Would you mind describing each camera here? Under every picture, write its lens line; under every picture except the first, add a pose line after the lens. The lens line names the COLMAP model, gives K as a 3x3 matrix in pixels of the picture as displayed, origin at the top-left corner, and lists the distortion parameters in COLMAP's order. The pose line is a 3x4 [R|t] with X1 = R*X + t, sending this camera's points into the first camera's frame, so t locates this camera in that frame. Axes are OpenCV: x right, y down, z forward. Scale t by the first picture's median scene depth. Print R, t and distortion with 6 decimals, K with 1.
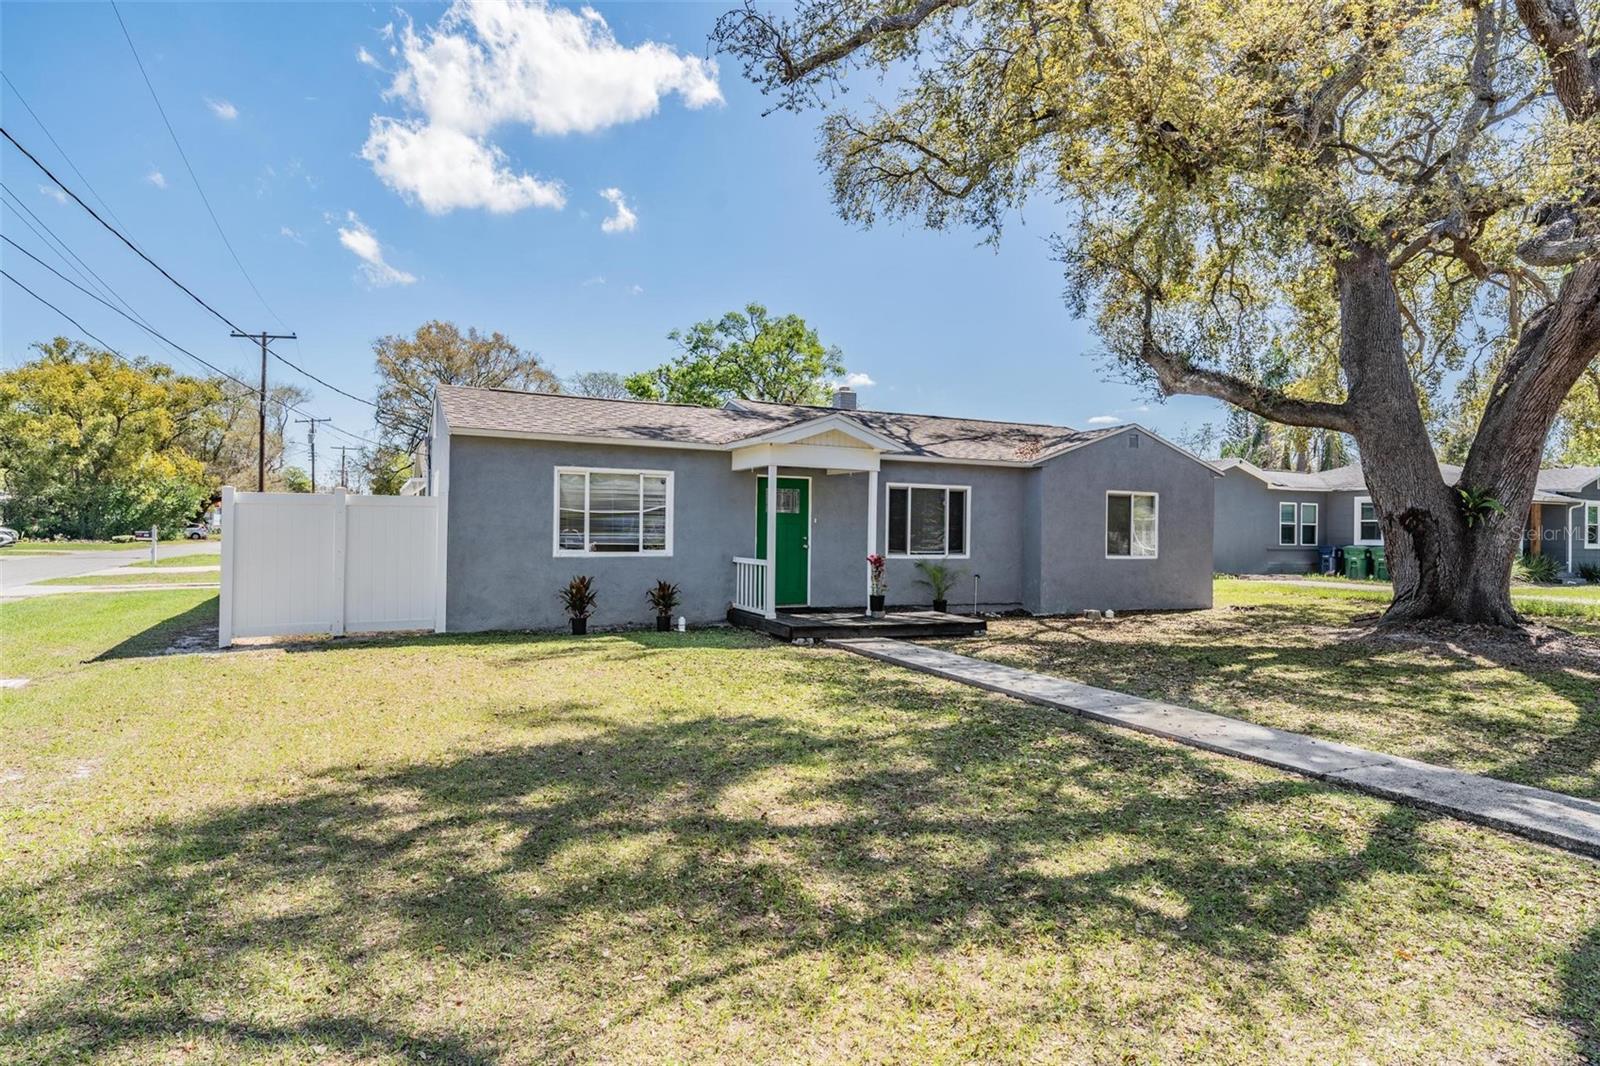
lens RADIAL K [[868.5, 0, 800.0], [0, 868.5, 533.0], [0, 0, 1]] dist [0.004071, 0.000331]
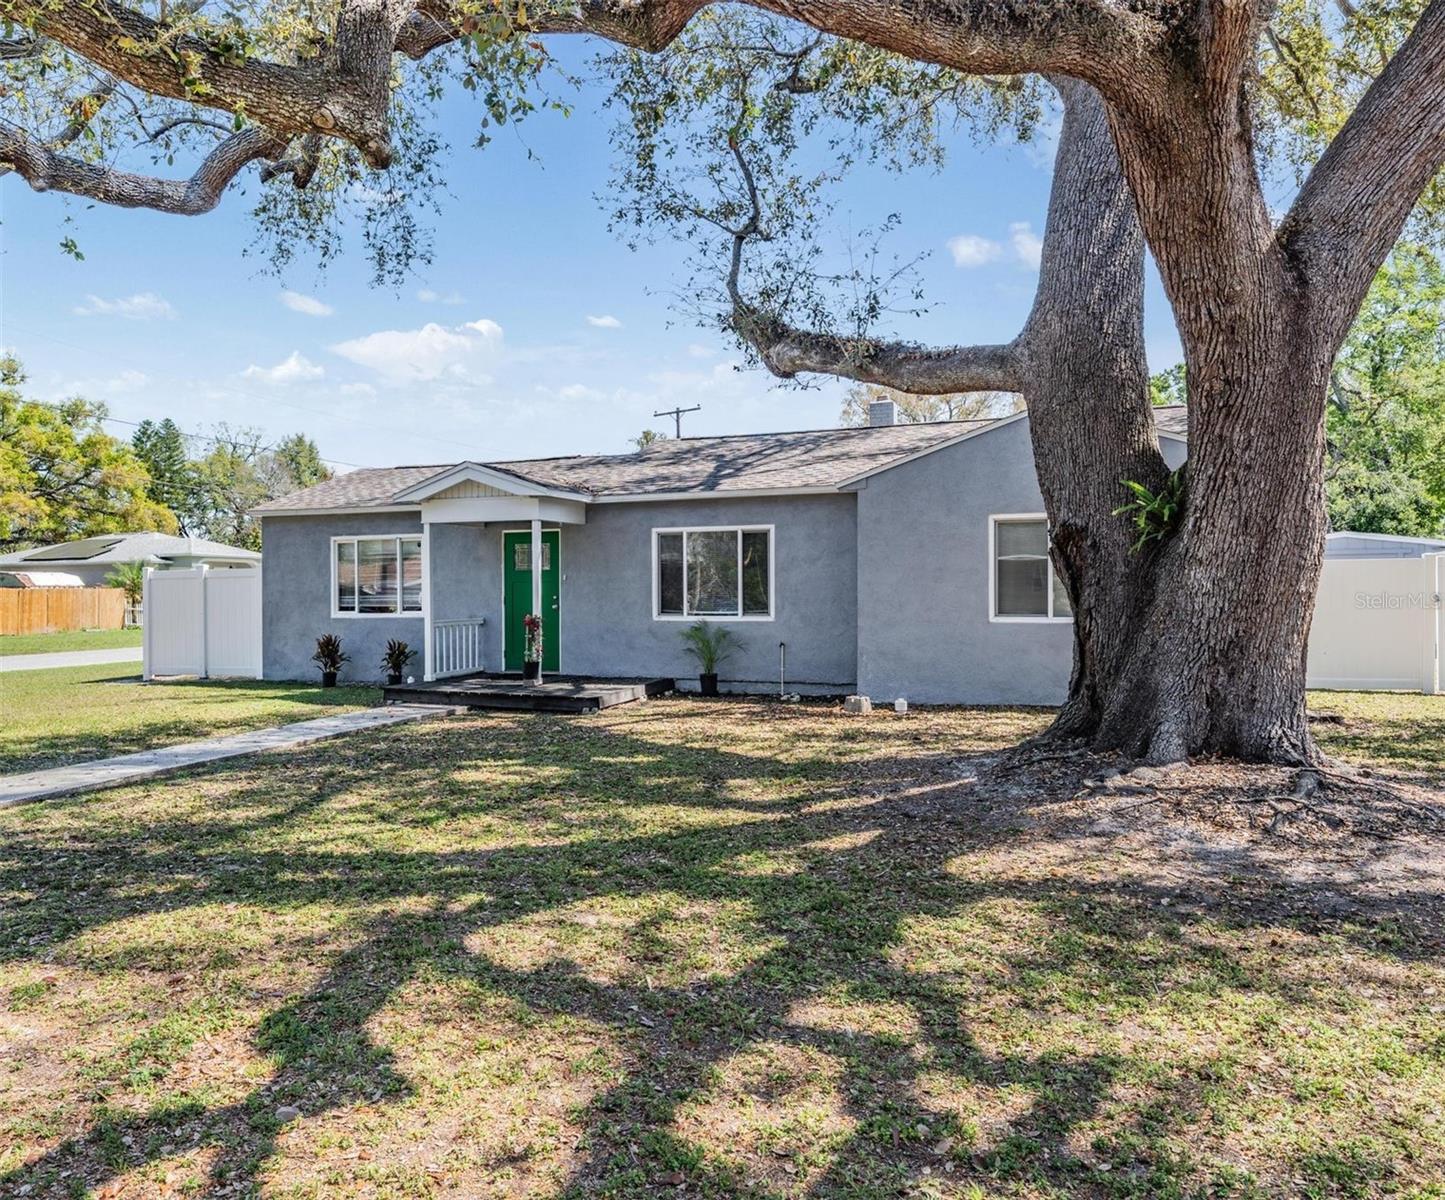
lens RADIAL K [[1070.8, 0, 722.5], [0, 1070.8, 600.0], [0, 0, 1]] dist [-0.004629, -0.000077]
pose [[0.689648, -0.013149, -0.724025, 0.983763], [0.017648, 0.999843, -0.001348, 0.014110], [0.723930, -0.011848, 0.689772, 0.384211]]
